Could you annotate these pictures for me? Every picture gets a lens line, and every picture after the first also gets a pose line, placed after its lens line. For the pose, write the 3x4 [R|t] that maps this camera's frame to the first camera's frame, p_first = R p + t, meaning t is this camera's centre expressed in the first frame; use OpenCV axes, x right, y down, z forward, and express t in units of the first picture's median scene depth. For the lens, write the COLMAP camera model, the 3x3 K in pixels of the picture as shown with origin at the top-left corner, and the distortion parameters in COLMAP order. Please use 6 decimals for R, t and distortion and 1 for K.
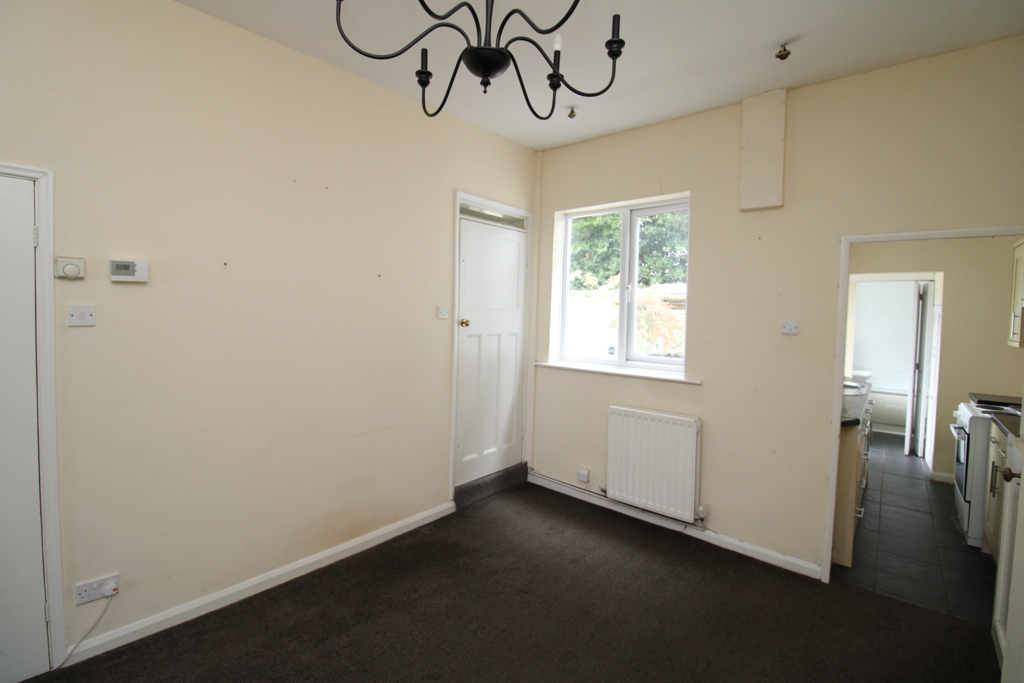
lens RADIAL K [[477.1, 0, 513.0], [0, 477.1, 327.8], [0, 0, 1]] dist [-0.017346, -0.000759]
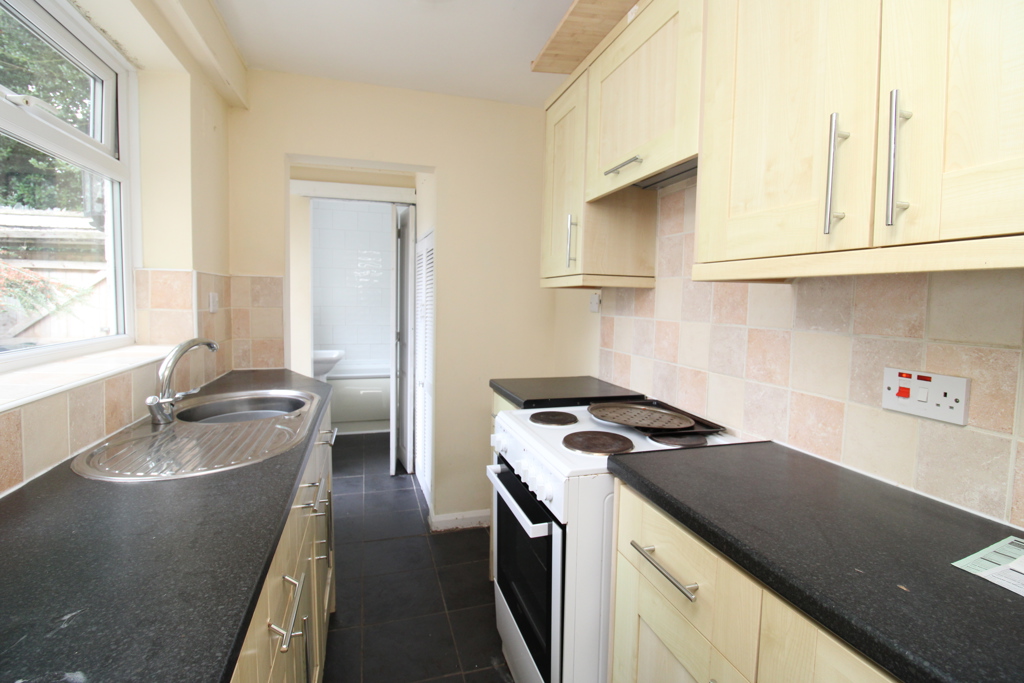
lens RADIAL K [[477.1, 0, 513.0], [0, 477.1, 327.8], [0, 0, 1]] dist [-0.017346, -0.000759]
pose [[0.580915, -0.058405, 0.811866, 0.400492], [0.029981, 0.998281, 0.050363, 0.041218], [-0.813412, -0.004916, 0.581668, 0.471426]]
